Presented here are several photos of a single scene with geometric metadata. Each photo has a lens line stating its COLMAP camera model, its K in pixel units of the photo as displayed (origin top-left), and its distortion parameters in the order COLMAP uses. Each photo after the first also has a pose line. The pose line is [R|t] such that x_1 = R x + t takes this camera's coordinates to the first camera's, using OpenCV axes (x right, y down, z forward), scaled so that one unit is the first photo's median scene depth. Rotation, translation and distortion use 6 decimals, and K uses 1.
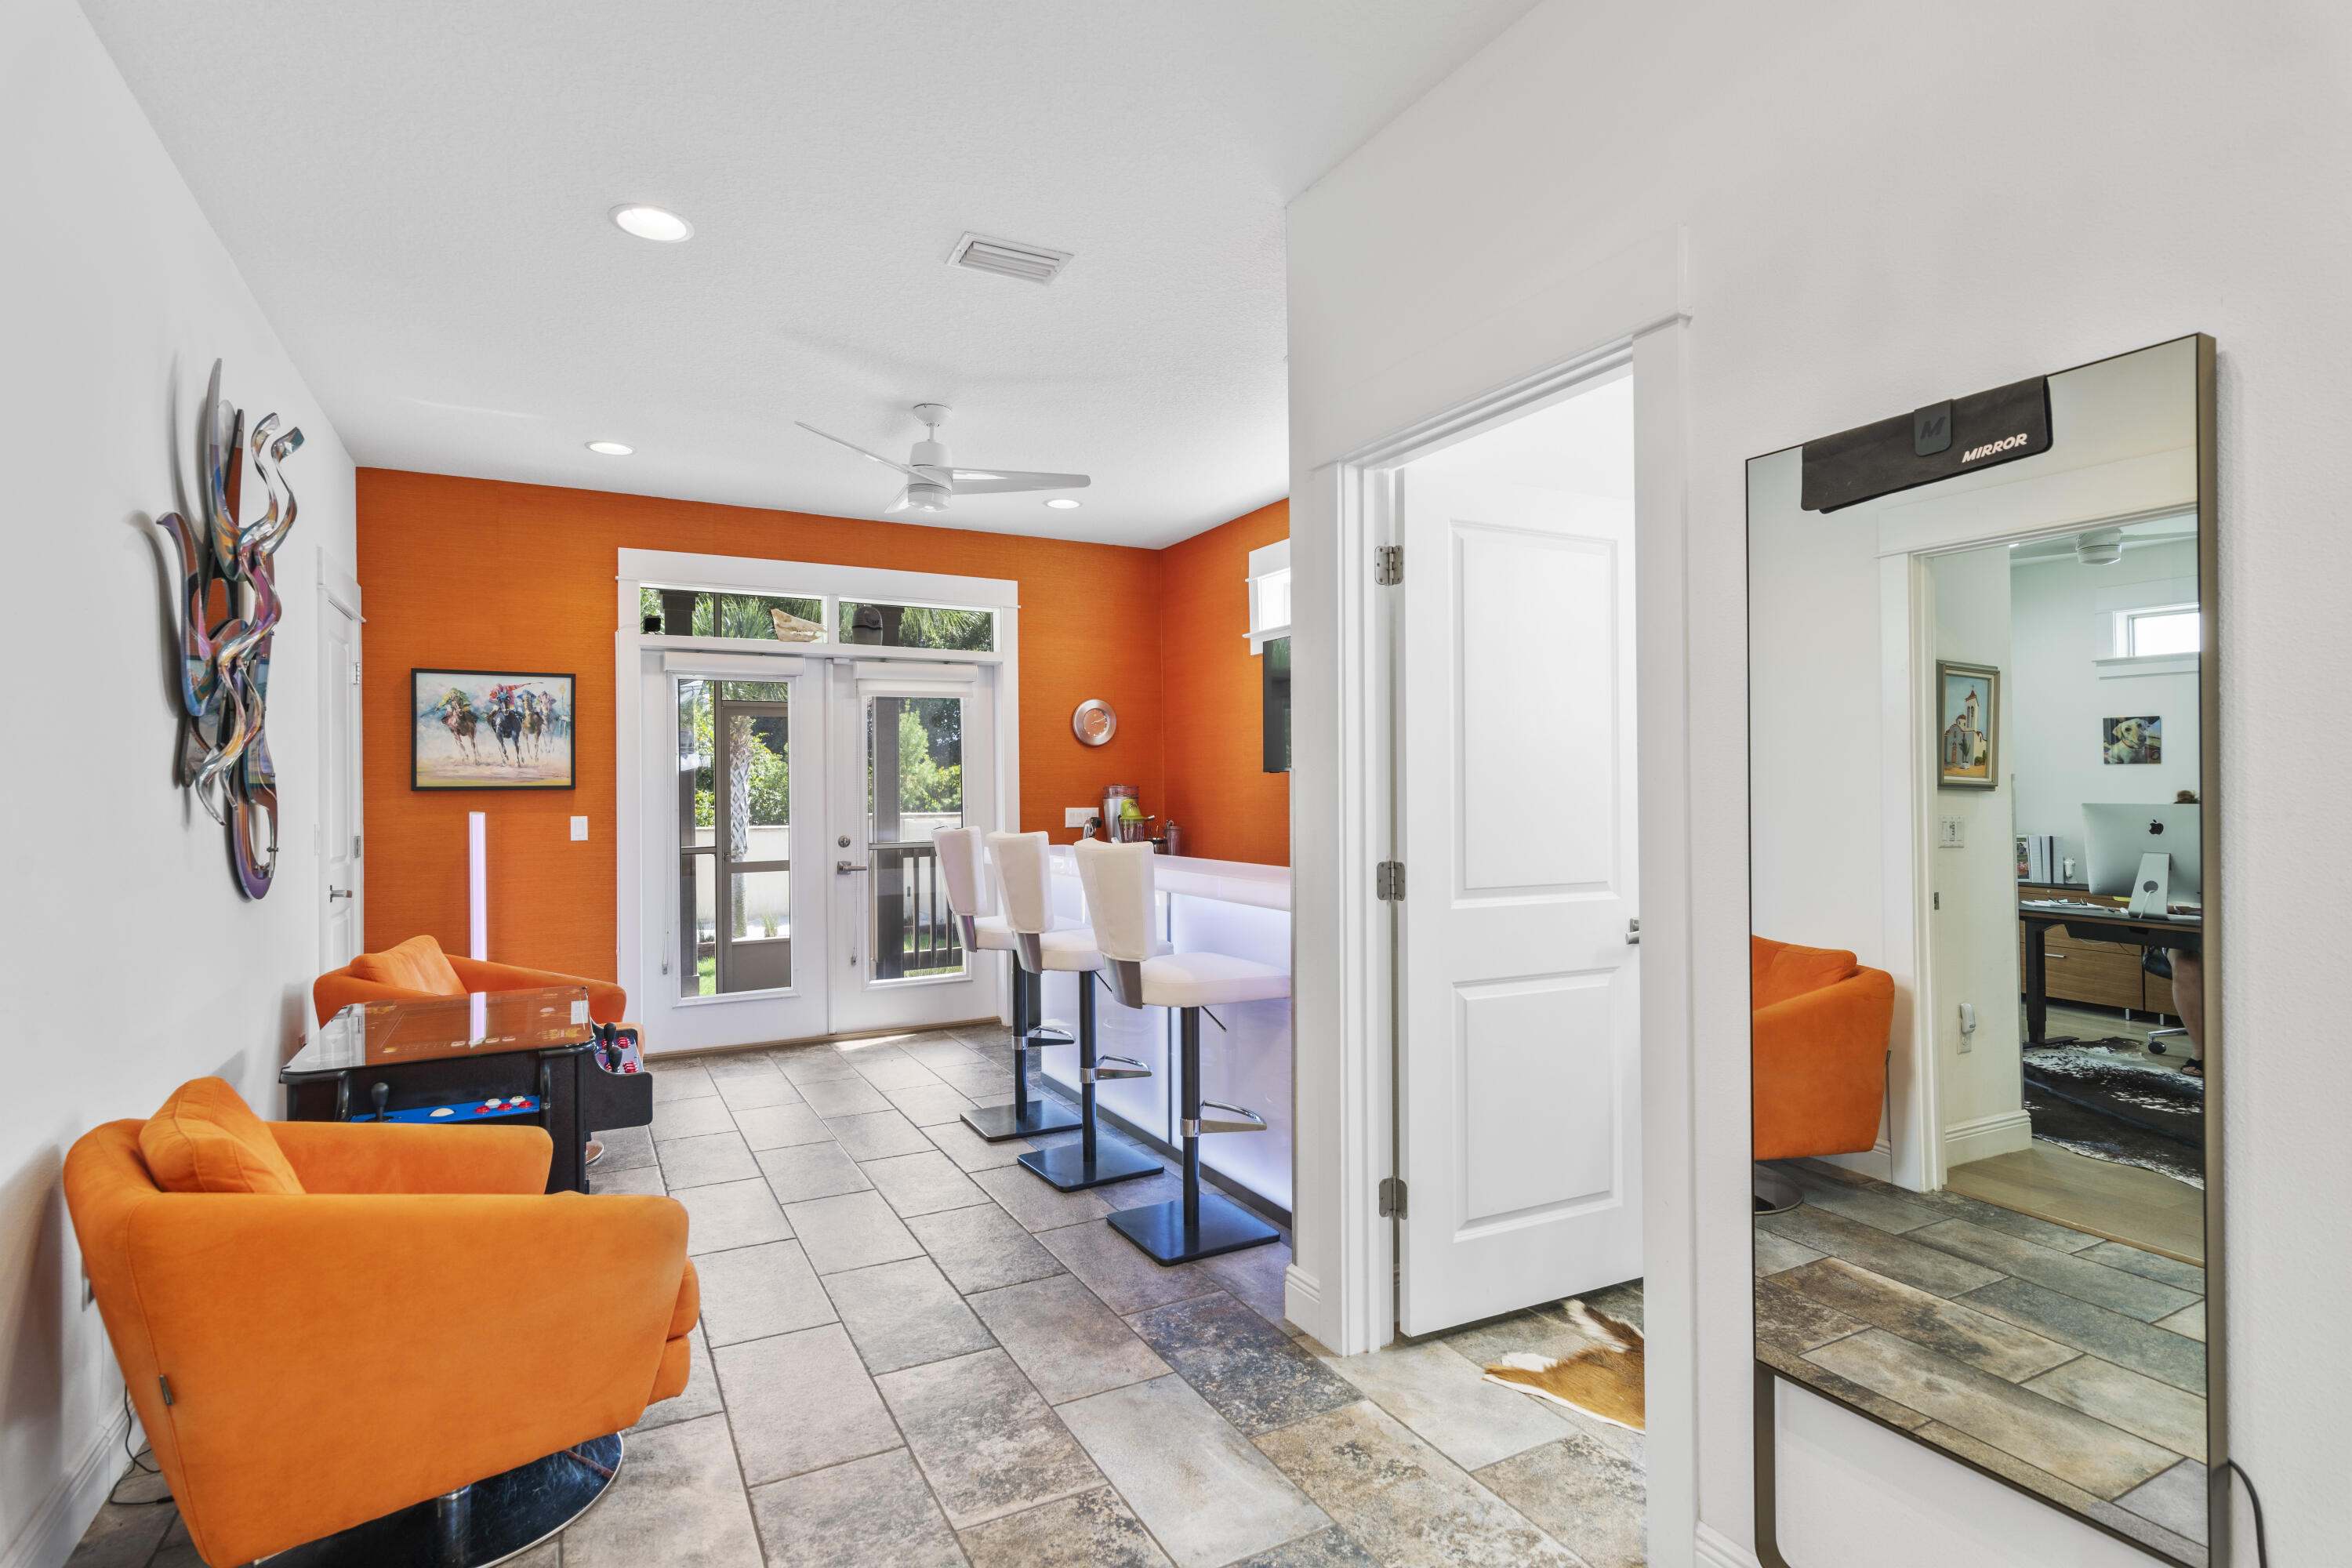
lens RADIAL K [[1143.0, 0, 1177.2], [0, 1143.0, 786.7], [0, 0, 1]] dist [0.002589, -0.001246]
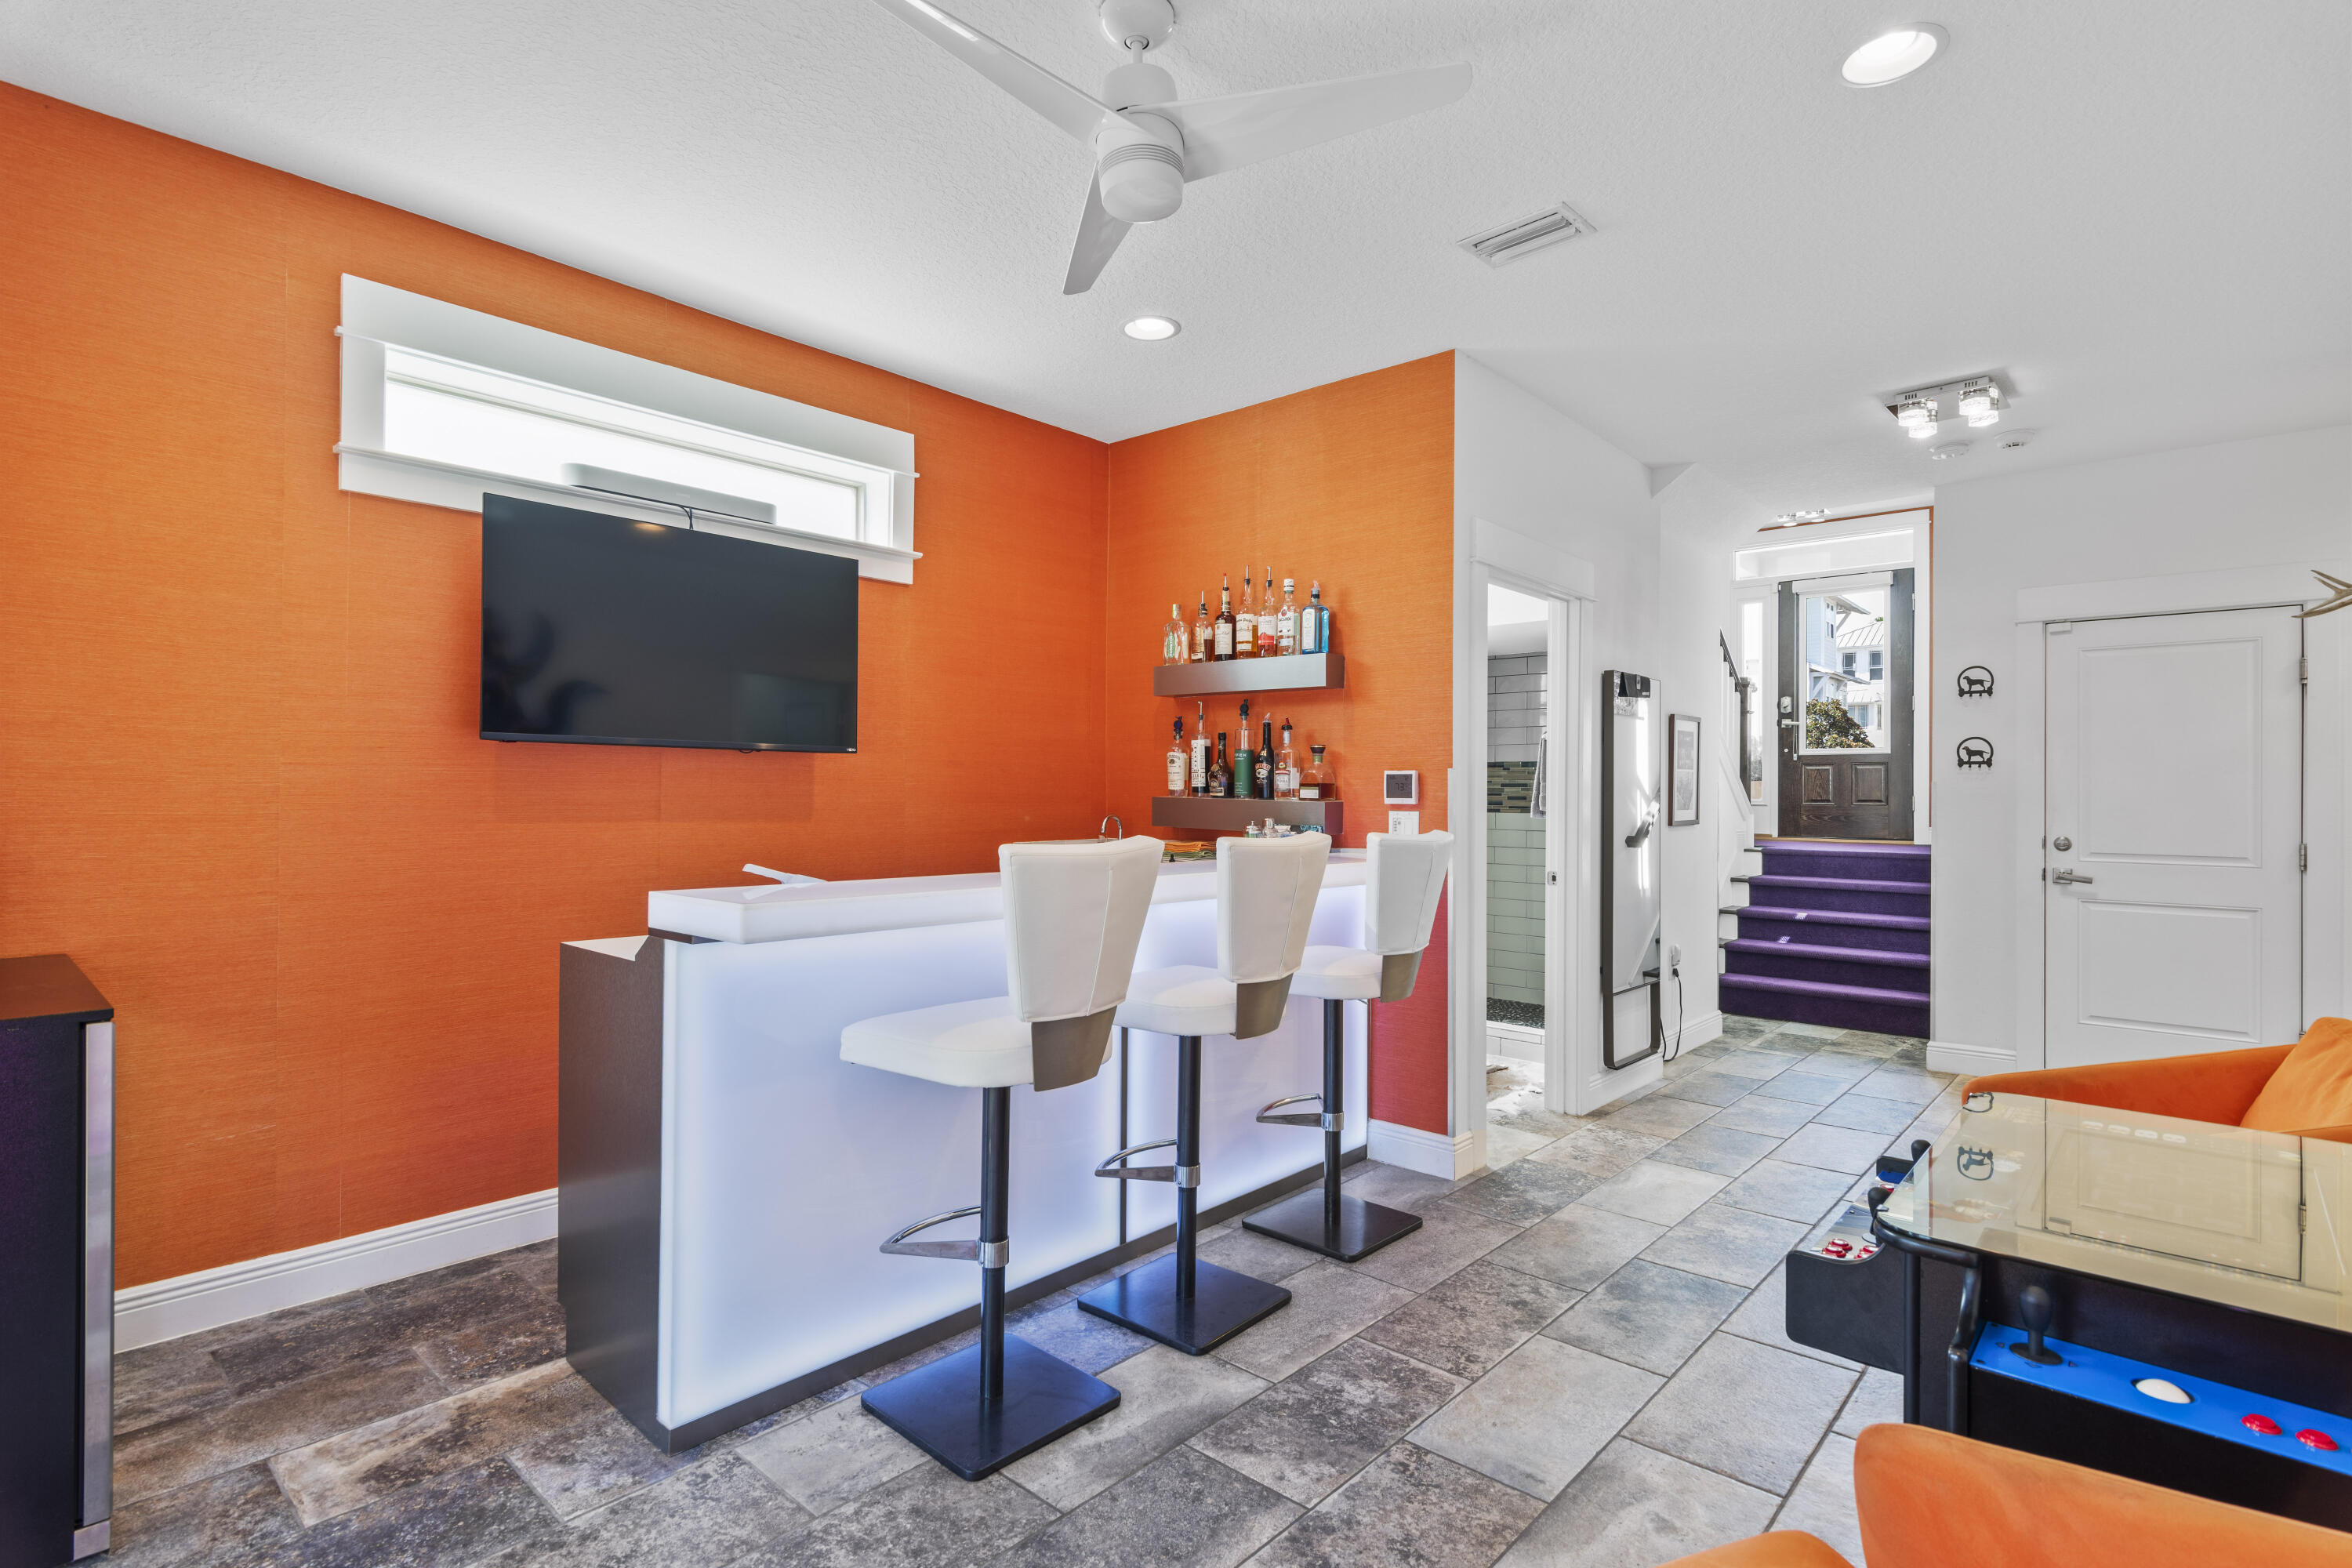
lens RADIAL K [[1143.0, 0, 1182.0], [0, 1143.0, 788.8], [0, 0, 1]] dist [0.002589, -0.001246]
pose [[-0.334745, 0.009306, 0.942263, -1.149749], [-0.003740, 0.999930, -0.011204, 0.029896], [-0.942301, -0.007274, -0.334687, 1.911741]]
